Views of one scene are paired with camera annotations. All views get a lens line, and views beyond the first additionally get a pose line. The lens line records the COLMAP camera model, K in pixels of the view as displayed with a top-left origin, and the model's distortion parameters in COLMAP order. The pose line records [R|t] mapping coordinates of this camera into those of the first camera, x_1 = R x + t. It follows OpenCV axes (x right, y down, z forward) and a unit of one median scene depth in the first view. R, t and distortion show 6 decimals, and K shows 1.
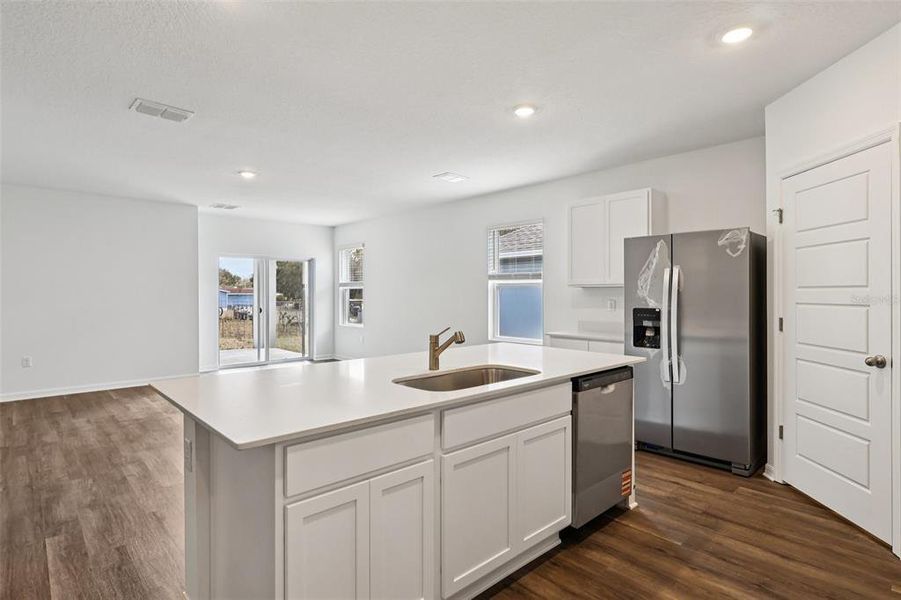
lens RADIAL K [[462.1, 0, 450.5], [0, 462.1, 293.4], [0, 0, 1]] dist [-0.000059, -0.000767]
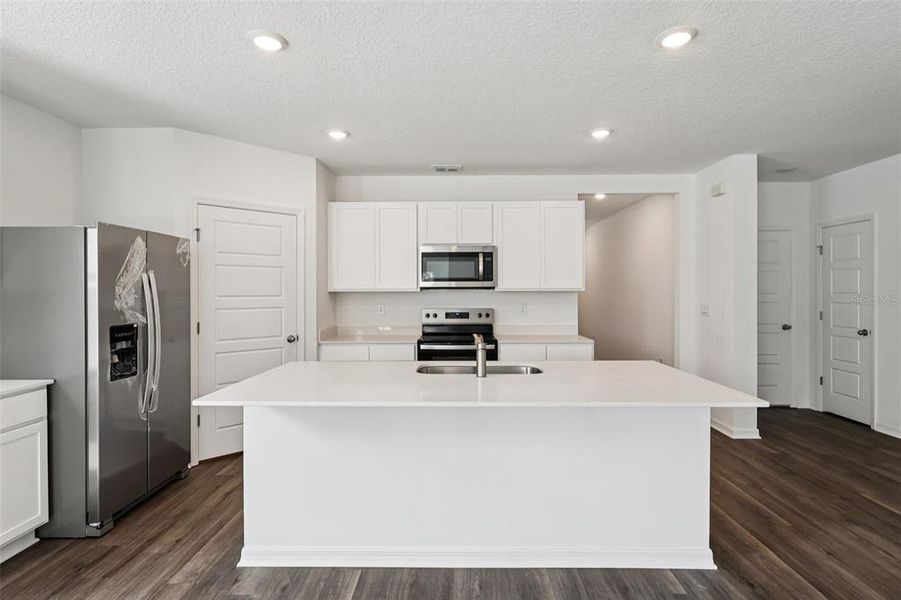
lens RADIAL K [[462.1, 0, 452.7], [0, 462.1, 296.5], [0, 0, 1]] dist [-0.000059, -0.000767]
pose [[-0.721695, -0.003196, 0.692204, -0.538247], [0.005291, 0.999935, 0.010133, -0.020394], [-0.692191, 0.010976, -0.721630, 1.357396]]
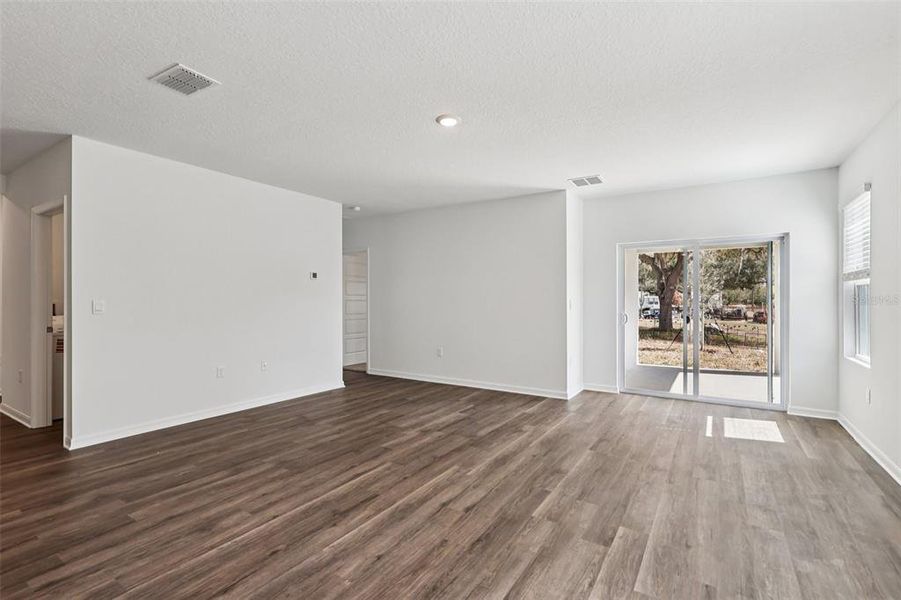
lens RADIAL K [[419.5, 0, 449.1], [0, 419.5, 299.4], [0, 0, 1]] dist [-0.000917, 0.000538]
pose [[0.249593, -0.000123, -0.968351, 0.270264], [-0.002256, 0.999997, -0.000709, 0.019000], [0.968348, 0.002362, 0.249592, 1.327779]]
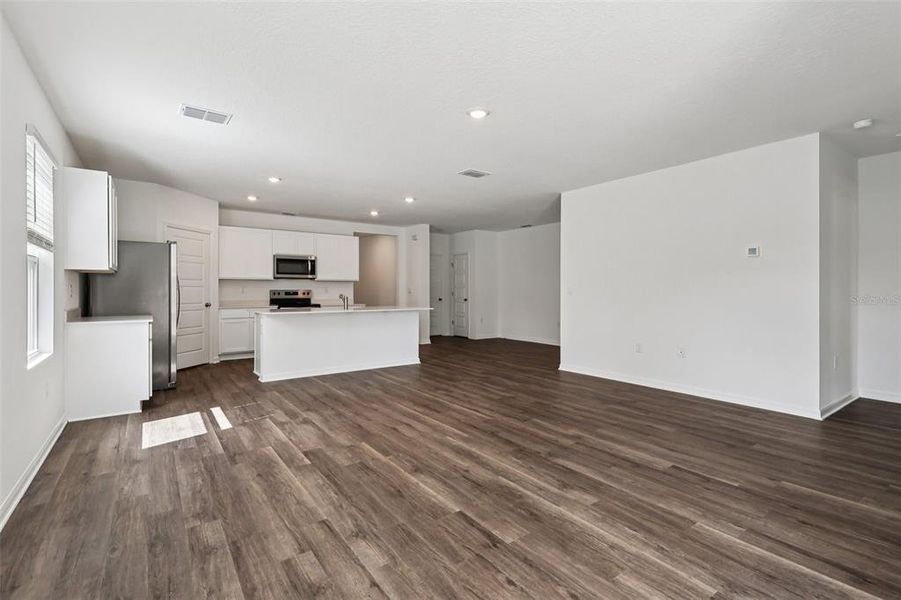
lens RADIAL K [[419.5, 0, 454.6], [0, 419.5, 298.3], [0, 0, 1]] dist [-0.000917, 0.000538]
pose [[-0.993276, -0.001180, 0.115765, -0.754103], [0.001134, 0.999801, 0.019921, 0.037168], [-0.115765, 0.019918, -0.993077, 2.630693]]
